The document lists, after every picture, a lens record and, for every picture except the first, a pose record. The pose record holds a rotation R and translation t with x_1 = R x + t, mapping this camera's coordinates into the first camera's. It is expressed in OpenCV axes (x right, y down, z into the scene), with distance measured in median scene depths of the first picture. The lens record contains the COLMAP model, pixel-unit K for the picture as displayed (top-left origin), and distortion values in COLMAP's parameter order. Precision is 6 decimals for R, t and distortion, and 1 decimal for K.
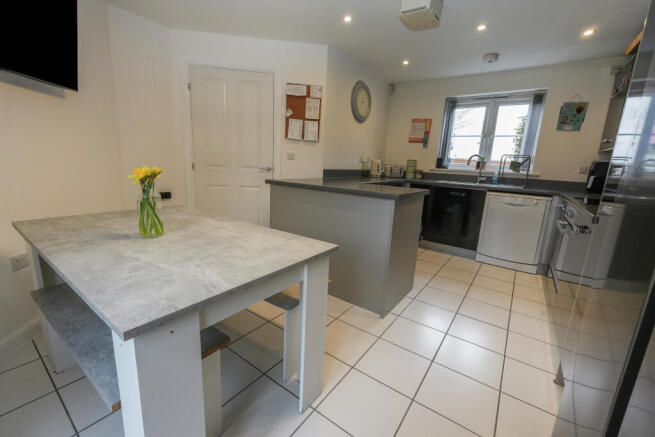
lens RADIAL K [[275.2, 0, 325.3], [0, 275.2, 219.2], [0, 0, 1]] dist [-0.004393, 0.000401]
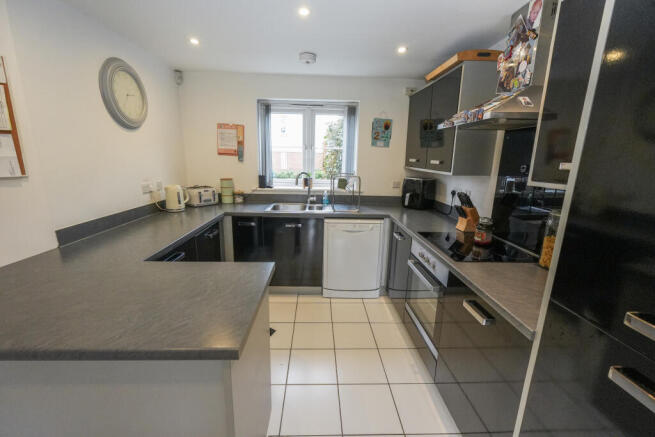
lens RADIAL K [[275.2, 0, 328.3], [0, 275.2, 219.4], [0, 0, 1]] dist [-0.004393, 0.000401]
pose [[0.781751, -0.169317, 0.600164, 0.072834], [0.143425, 0.985451, 0.091193, -0.154078], [-0.606872, 0.014788, 0.794662, 0.273160]]
